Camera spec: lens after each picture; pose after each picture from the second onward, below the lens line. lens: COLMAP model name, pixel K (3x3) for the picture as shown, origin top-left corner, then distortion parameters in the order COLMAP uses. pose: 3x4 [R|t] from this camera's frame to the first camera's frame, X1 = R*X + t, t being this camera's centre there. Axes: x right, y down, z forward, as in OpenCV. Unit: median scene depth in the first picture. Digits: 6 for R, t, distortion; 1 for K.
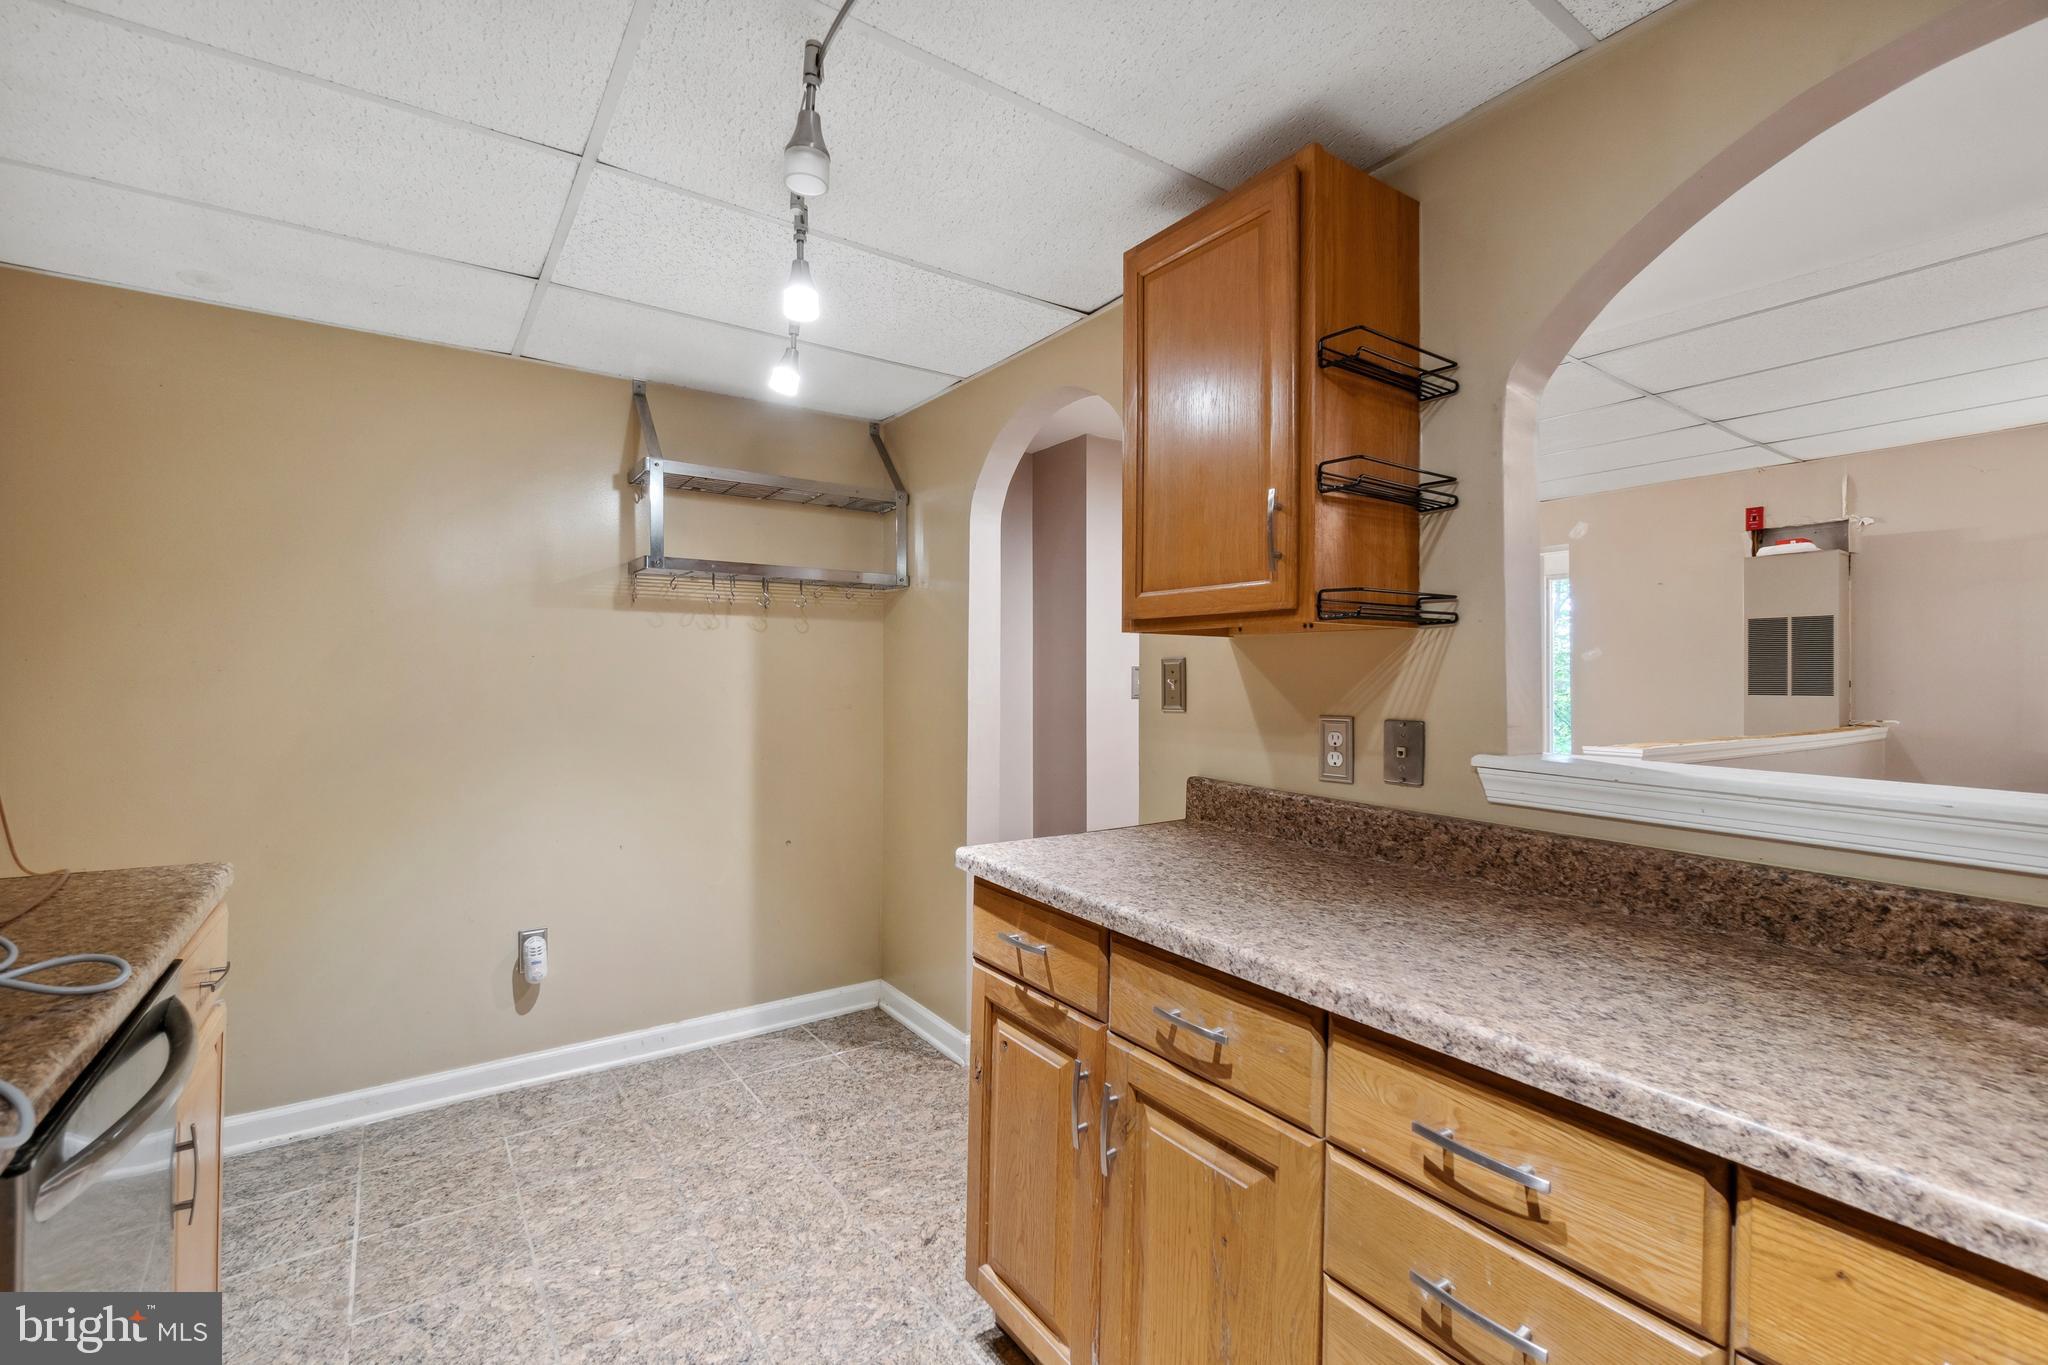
lens RADIAL K [[893.0, 0, 1019.5], [0, 893.0, 677.3], [0, 0, 1]] dist [-0.003665, 0.001908]
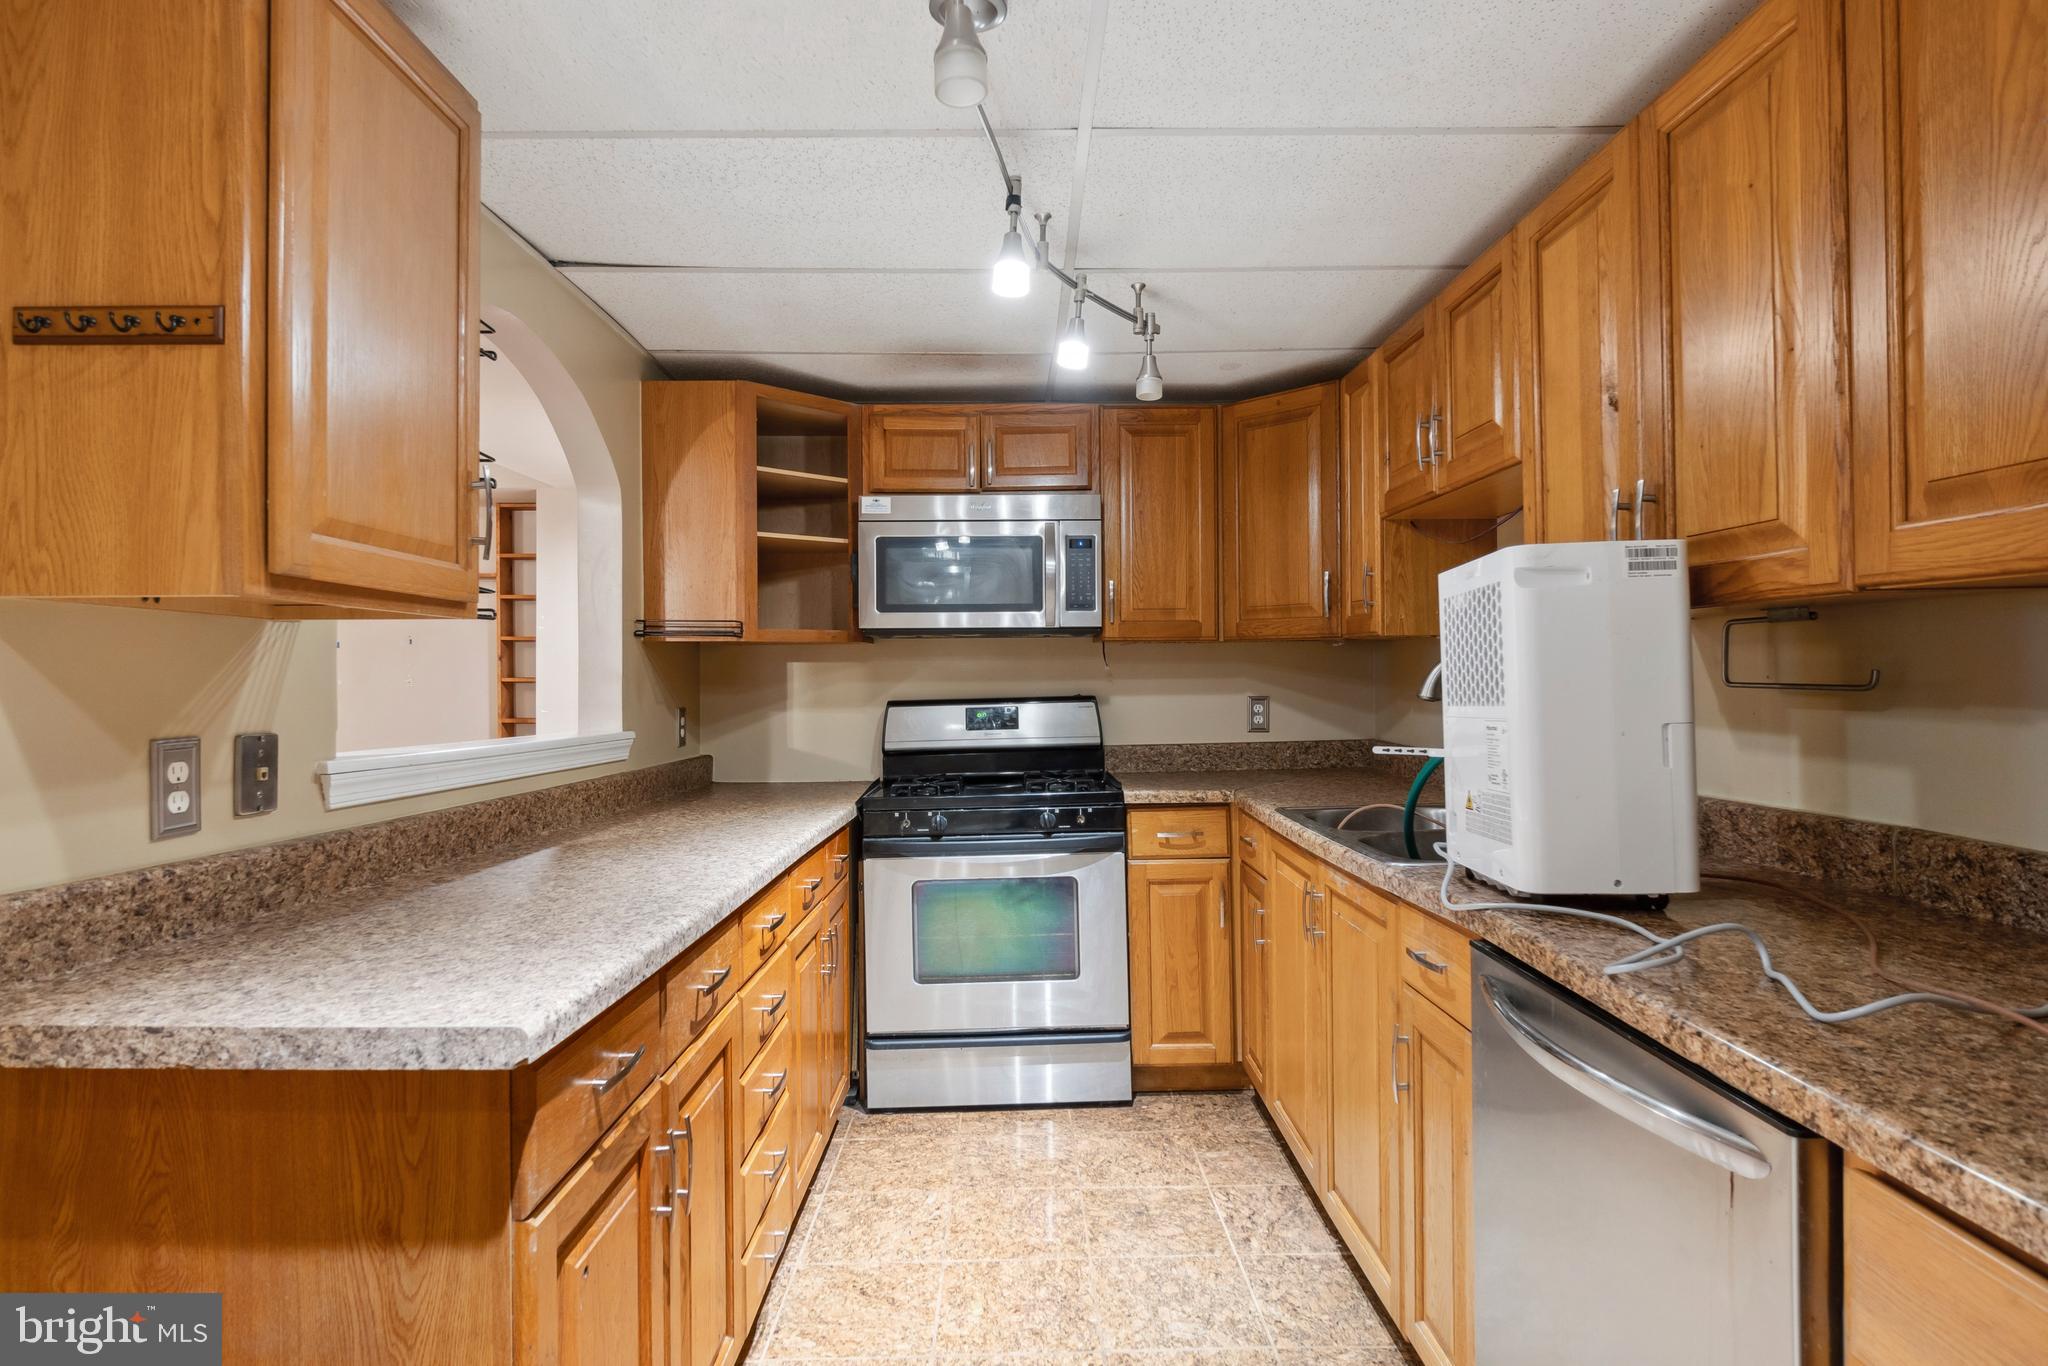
lens RADIAL K [[1056.6, 0, 1025.4], [0, 1056.6, 678.2], [0, 0, 1]] dist [-0.000695, -0.000055]
pose [[-0.831918, -0.004991, 0.554876, -0.661462], [-0.004554, 0.999987, 0.002167, -0.006637], [-0.554880, -0.000724, -0.831930, 1.403739]]
